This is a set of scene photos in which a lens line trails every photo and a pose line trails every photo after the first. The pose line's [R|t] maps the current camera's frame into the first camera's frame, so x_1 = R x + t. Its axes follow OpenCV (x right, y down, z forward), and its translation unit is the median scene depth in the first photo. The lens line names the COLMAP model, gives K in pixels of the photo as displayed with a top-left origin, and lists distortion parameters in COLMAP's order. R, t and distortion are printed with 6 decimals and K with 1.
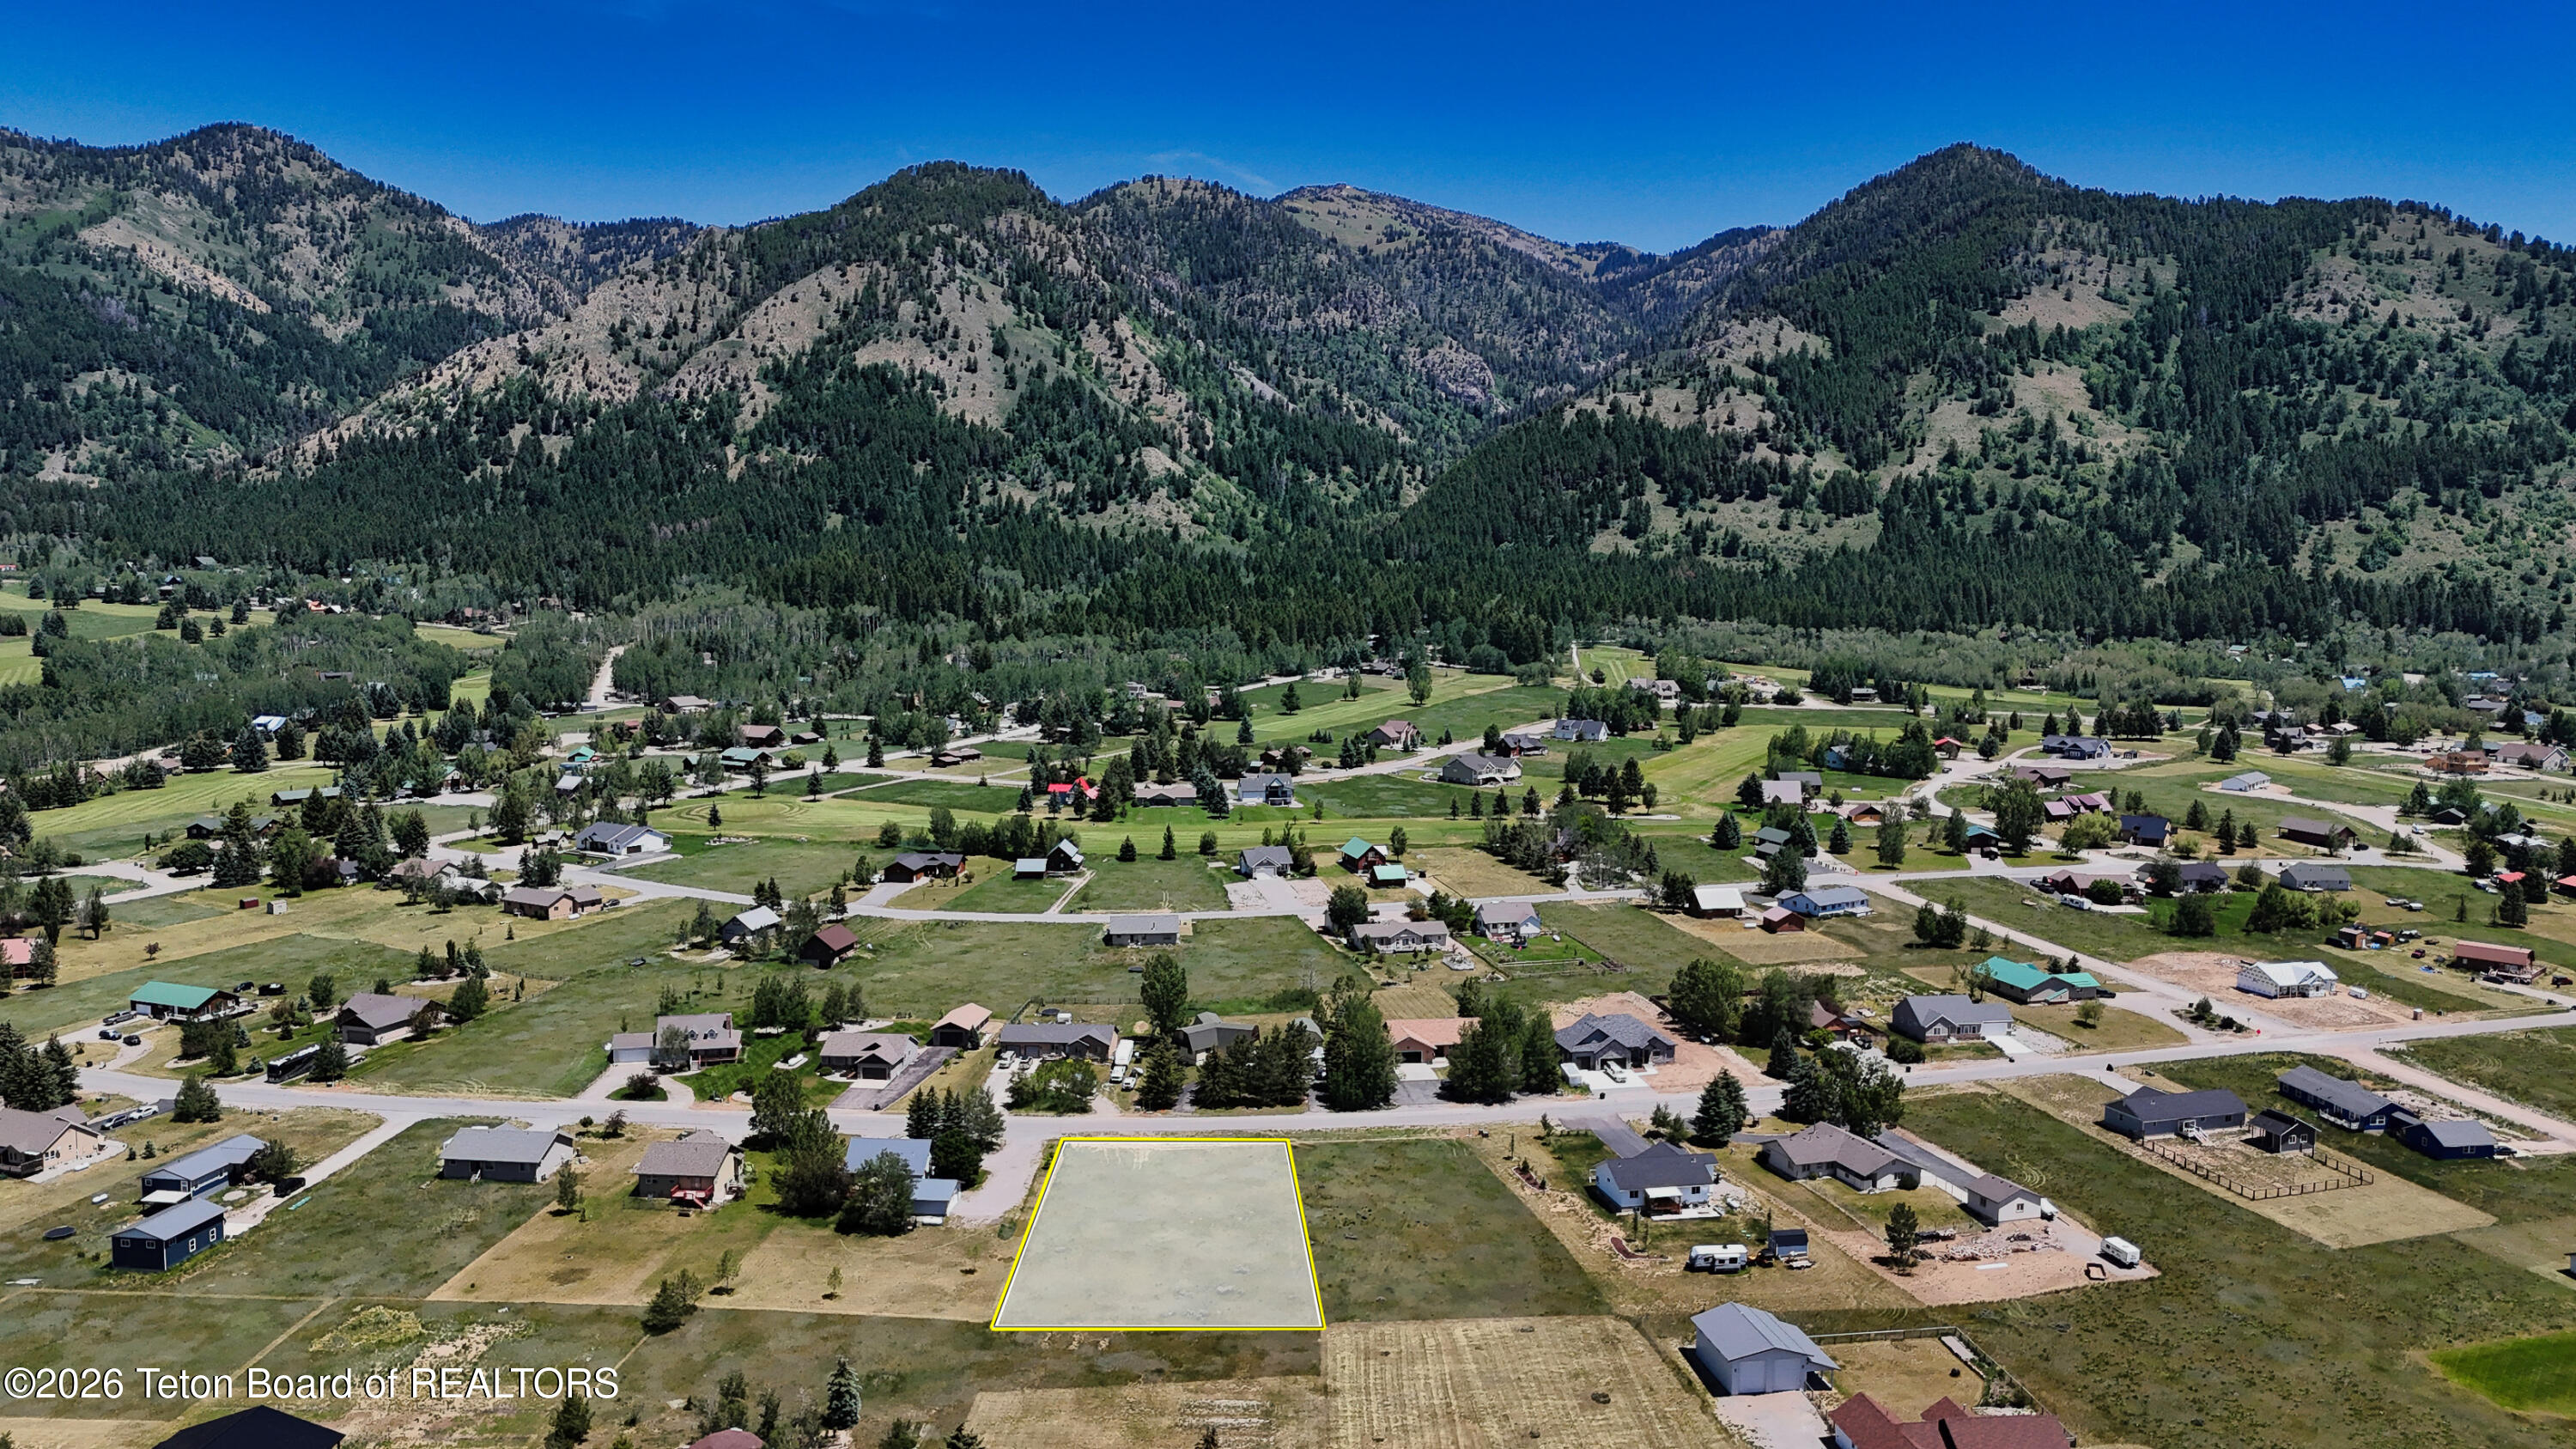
lens RADIAL K [[1913.6, 0, 1306.1], [0, 1913.6, 733.2], [0, 0, 1]] dist [0.056769, -0.042296]
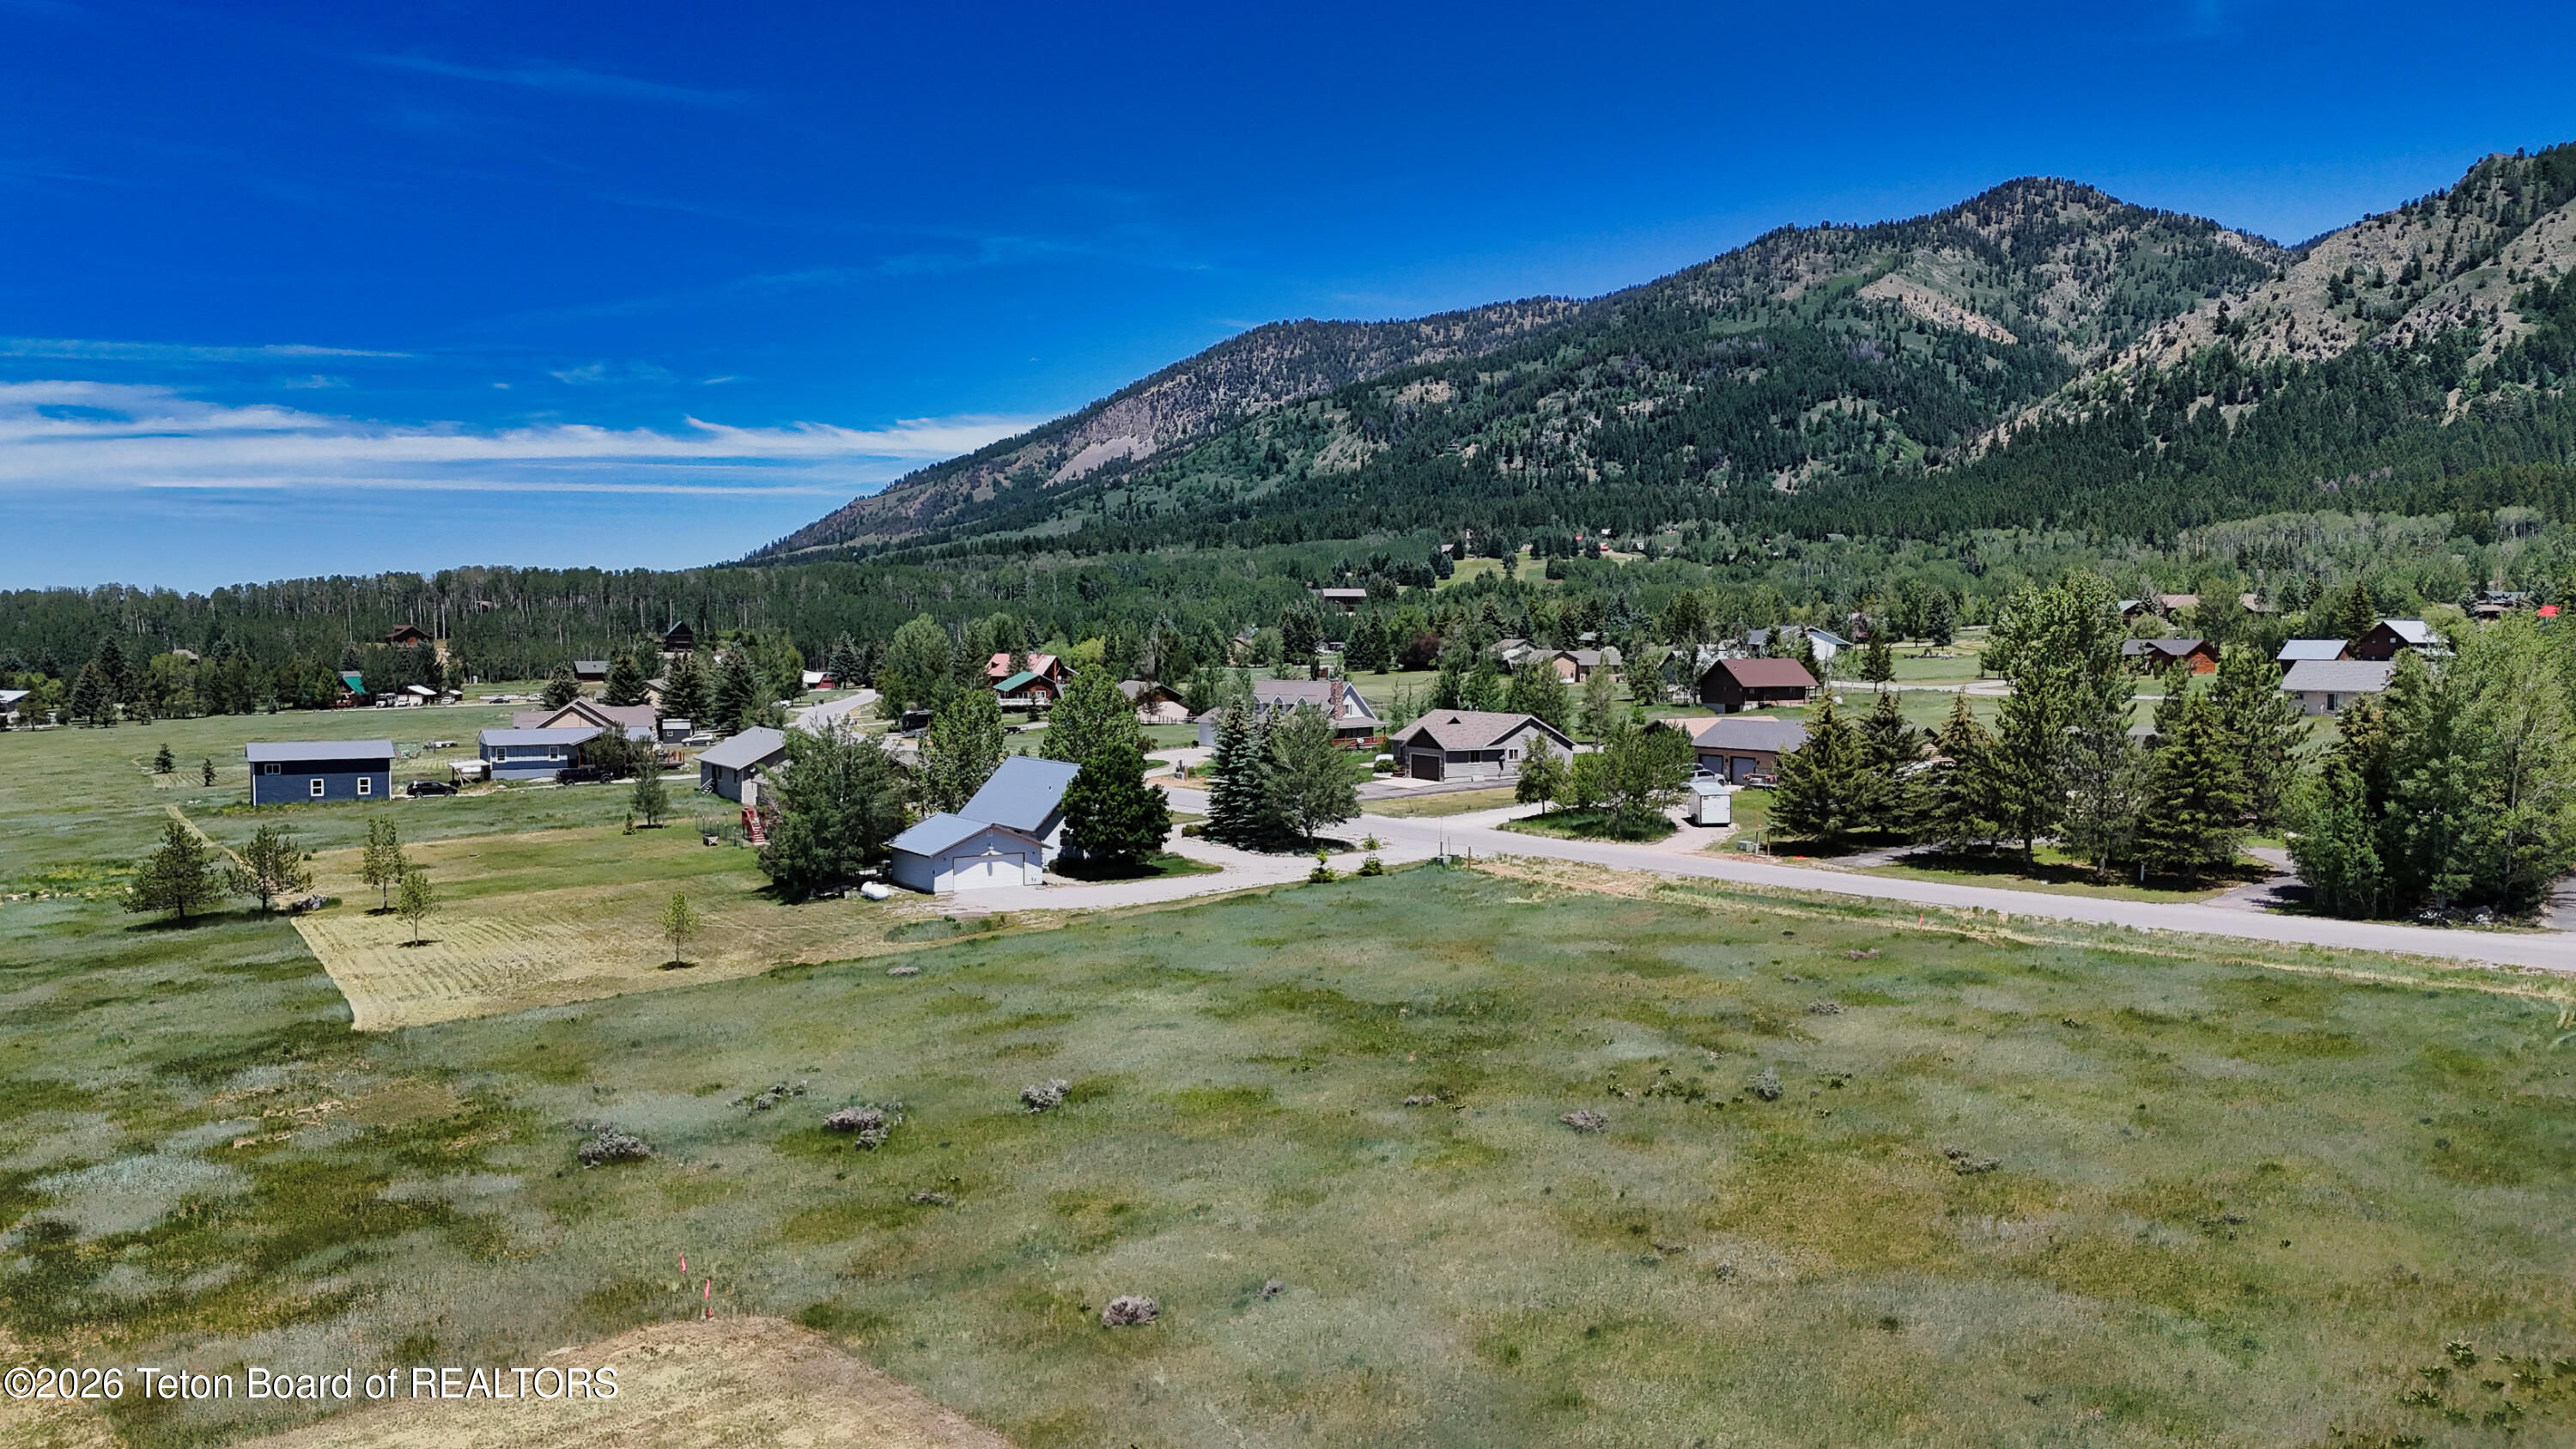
lens RADIAL K [[1886.4, 0, 1293.8], [0, 1886.4, 728.8], [0, 0, 1]] dist [0.069502, -0.070121]
pose [[0.617789, 0.035943, -0.785522, 0.029047], [-0.076483, 0.996965, -0.014534, 0.035212], [0.782615, 0.069058, 0.618663, 0.132171]]
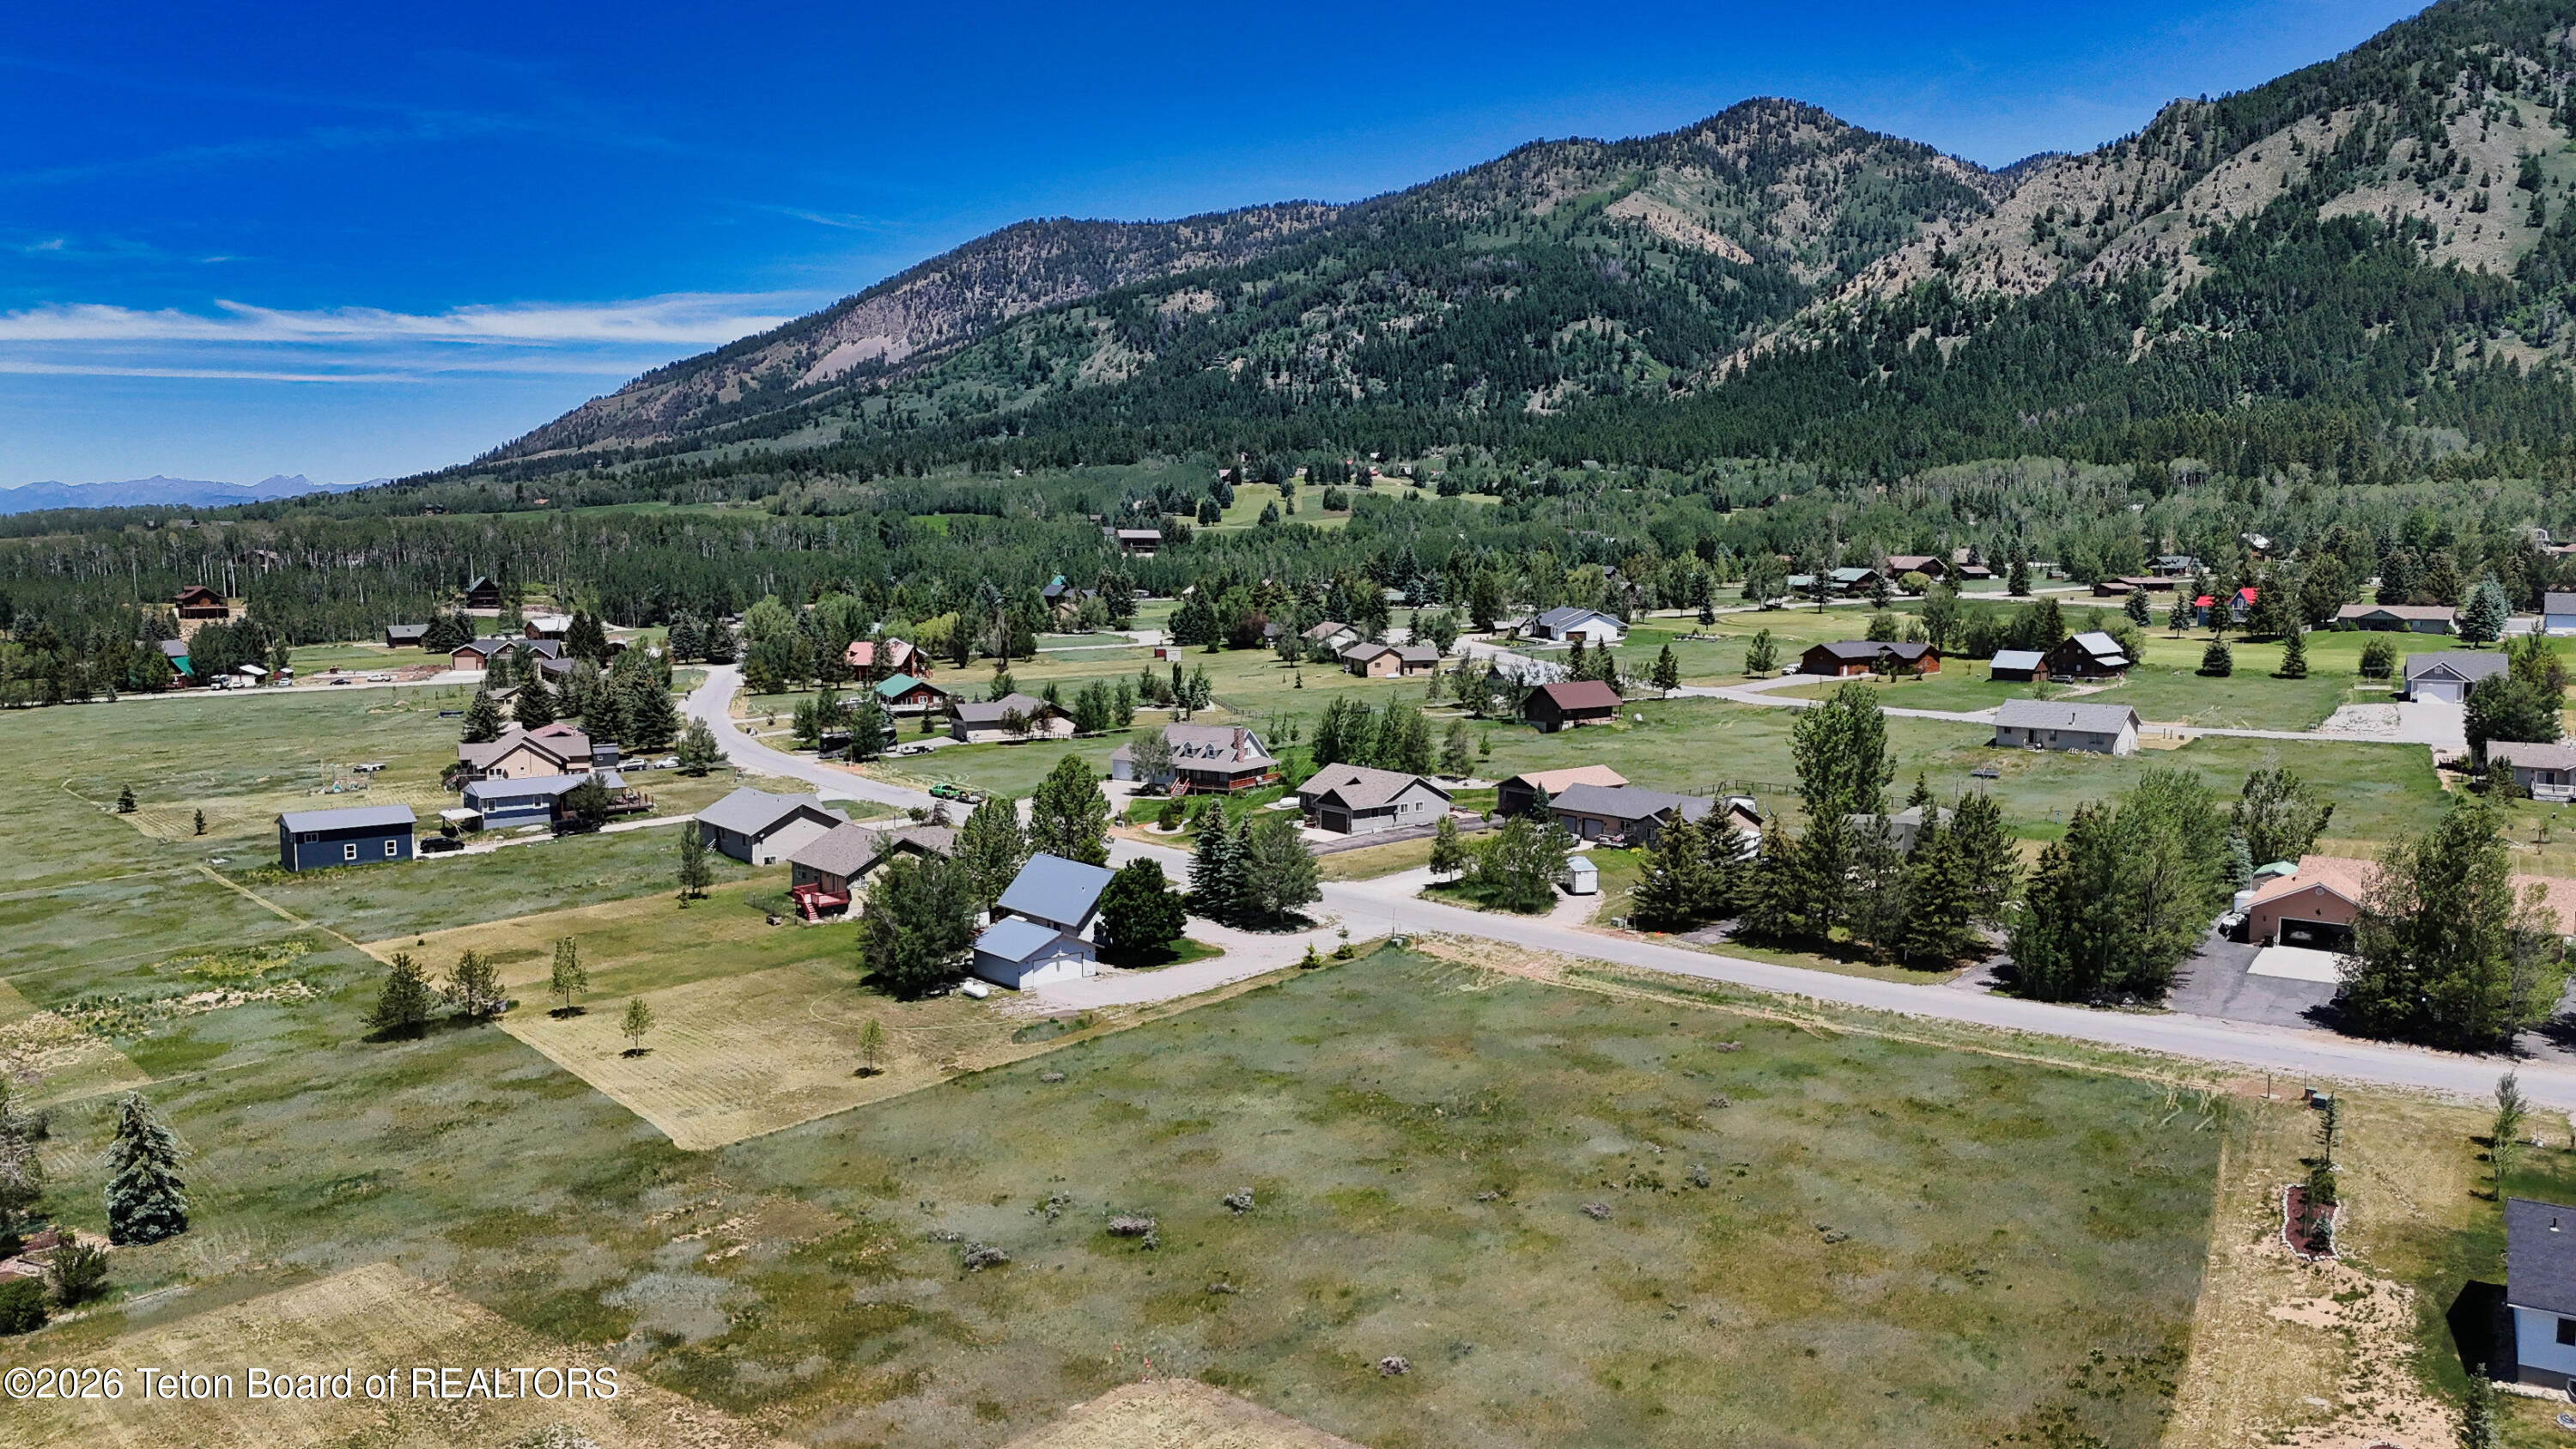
lens RADIAL K [[1892.5, 0, 1294.5], [0, 1892.5, 731.3], [0, 0, 1]] dist [0.062083, -0.056231]
pose [[0.714859, 0.069989, -0.695758, 0.037385], [-0.065407, 0.997309, 0.033121, 0.025569], [0.696203, 0.021830, 0.717513, 0.110382]]
